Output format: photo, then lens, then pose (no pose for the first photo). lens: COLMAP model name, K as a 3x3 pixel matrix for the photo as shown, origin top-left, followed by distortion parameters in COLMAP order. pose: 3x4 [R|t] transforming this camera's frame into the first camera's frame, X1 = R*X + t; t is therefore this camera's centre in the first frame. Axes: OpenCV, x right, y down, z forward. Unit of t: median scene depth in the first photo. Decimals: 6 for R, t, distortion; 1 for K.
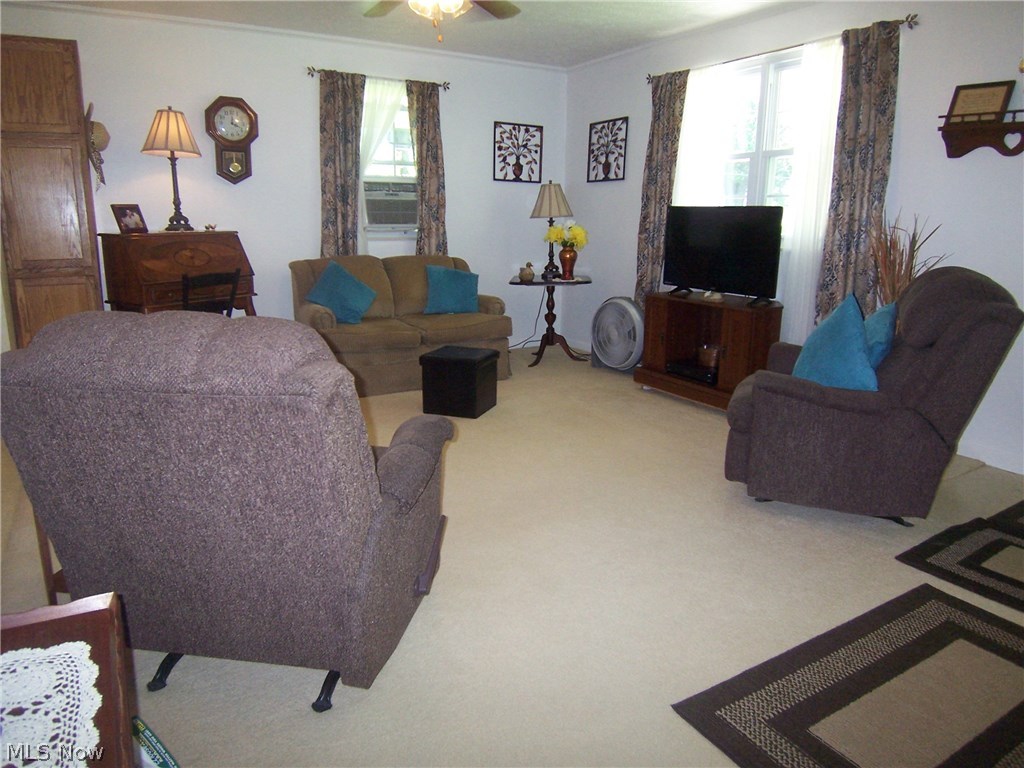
lens RADIAL K [[685.2, 0, 507.1], [0, 685.2, 381.2], [0, 0, 1]] dist [-0.010406, -0.039613]
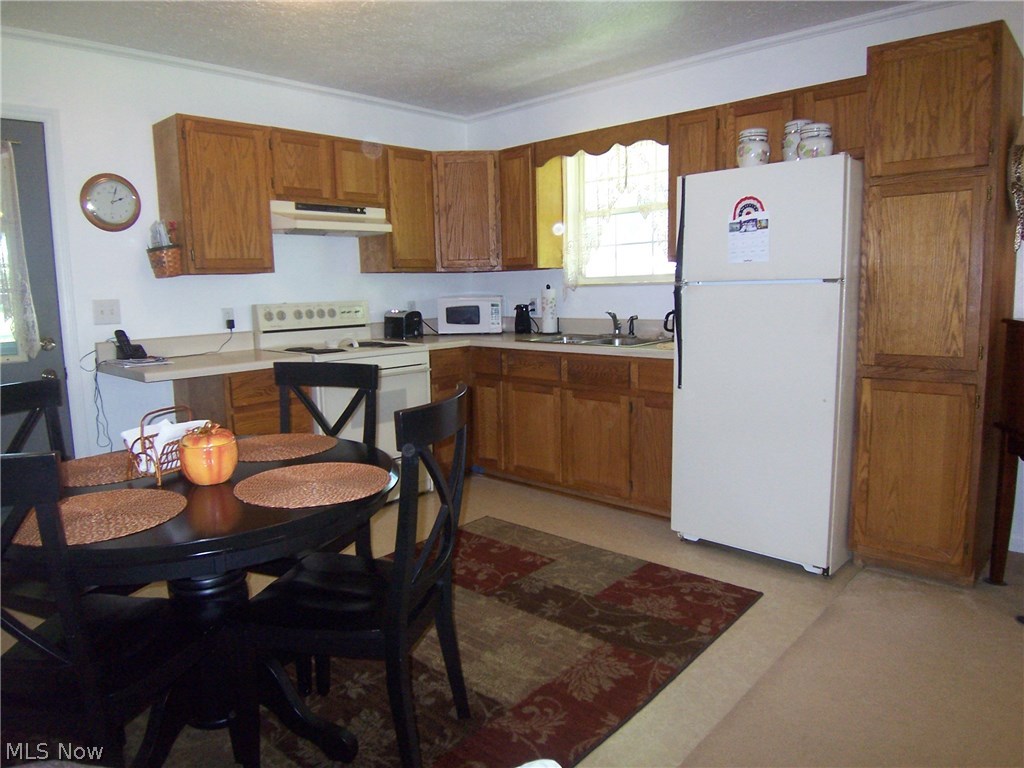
lens RADIAL K [[685.2, 0, 504.9], [0, 685.2, 378.9], [0, 0, 1]] dist [-0.010406, -0.039613]
pose [[0.276098, 0.099789, -0.955935, -0.112322], [-0.205769, 0.977672, 0.042626, -0.085274], [0.938845, 0.184933, 0.290466, 0.352861]]
